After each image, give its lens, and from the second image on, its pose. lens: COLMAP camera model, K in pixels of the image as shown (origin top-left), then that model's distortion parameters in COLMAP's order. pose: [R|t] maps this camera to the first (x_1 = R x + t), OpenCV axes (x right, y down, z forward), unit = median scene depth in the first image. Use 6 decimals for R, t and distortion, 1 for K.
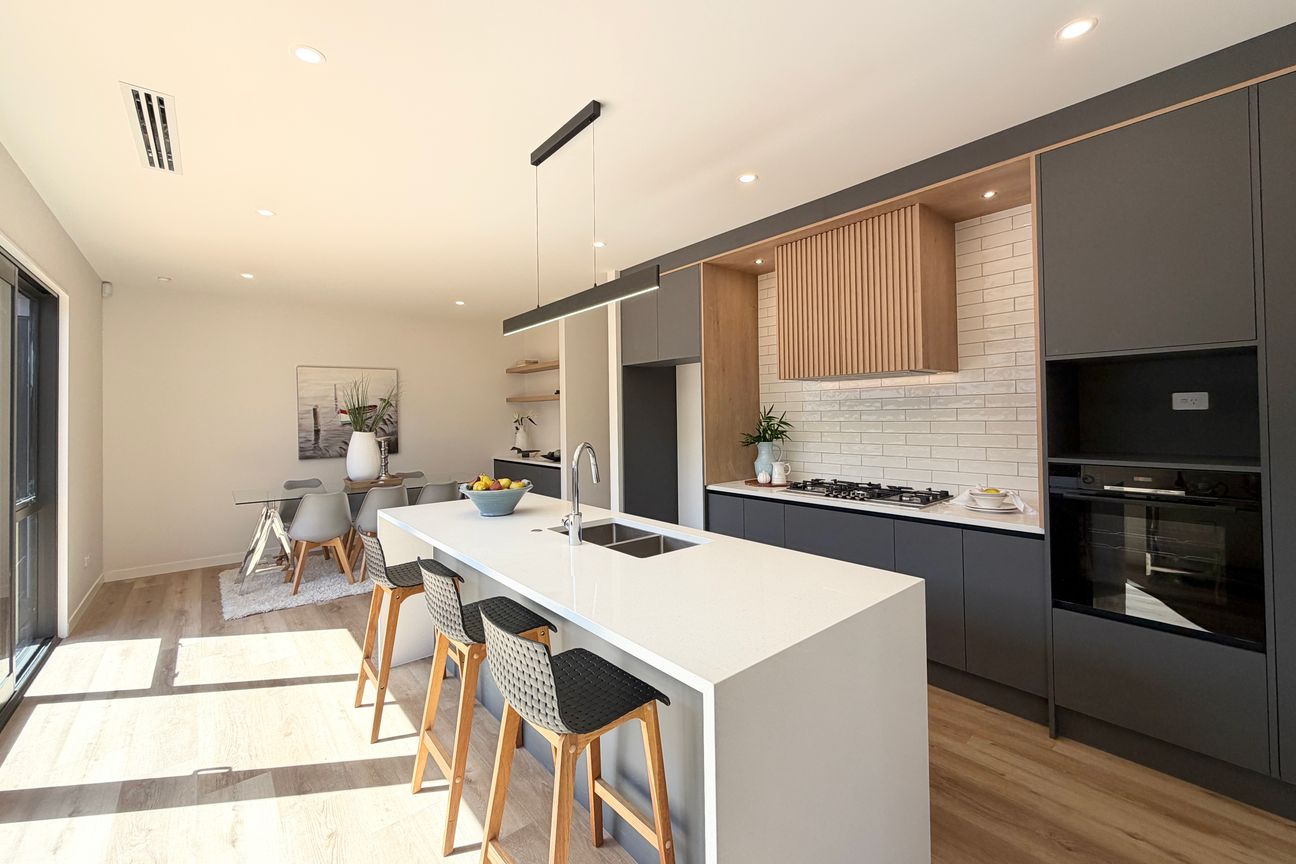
lens RADIAL K [[529.0, 0, 648.5], [0, 529.0, 408.6], [0, 0, 1]] dist [0.000265, -0.000030]
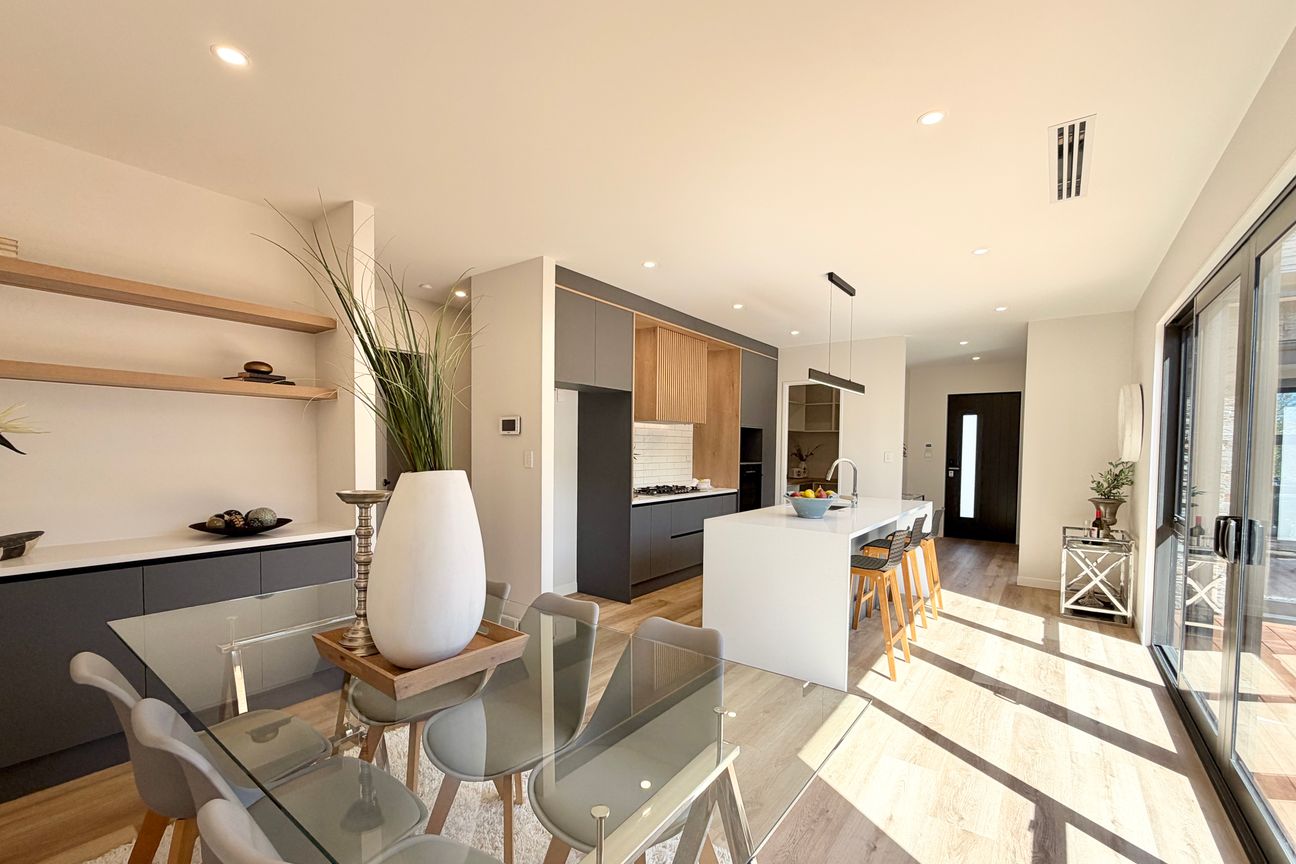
lens RADIAL K [[539.2, 0, 655.4], [0, 539.2, 468.9], [0, 0, 1]] dist [-0.001278, -0.000261]
pose [[-0.239087, -0.025214, 0.970671, -1.617648], [-0.024260, 0.999506, 0.019988, 0.069297], [-0.970695, -0.018770, -0.239580, 1.851106]]
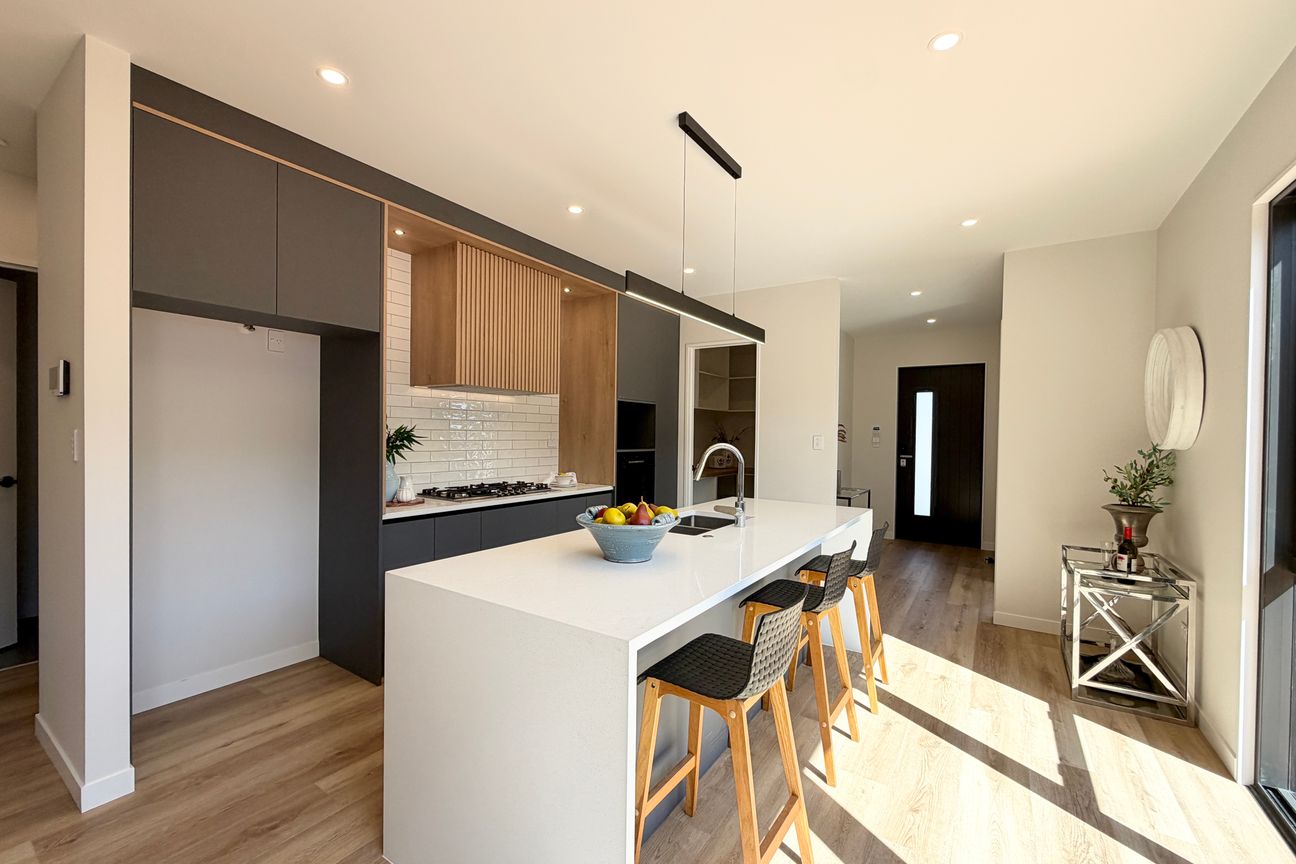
lens RADIAL K [[519.7, 0, 651.5], [0, 519.7, 441.6], [0, 0, 1]] dist [0.000227, 0.000251]
pose [[-0.283178, -0.003327, 0.959062, -1.011204], [-0.025687, 0.999662, -0.004117, 0.058417], [-0.958723, -0.025801, -0.283167, 1.272452]]
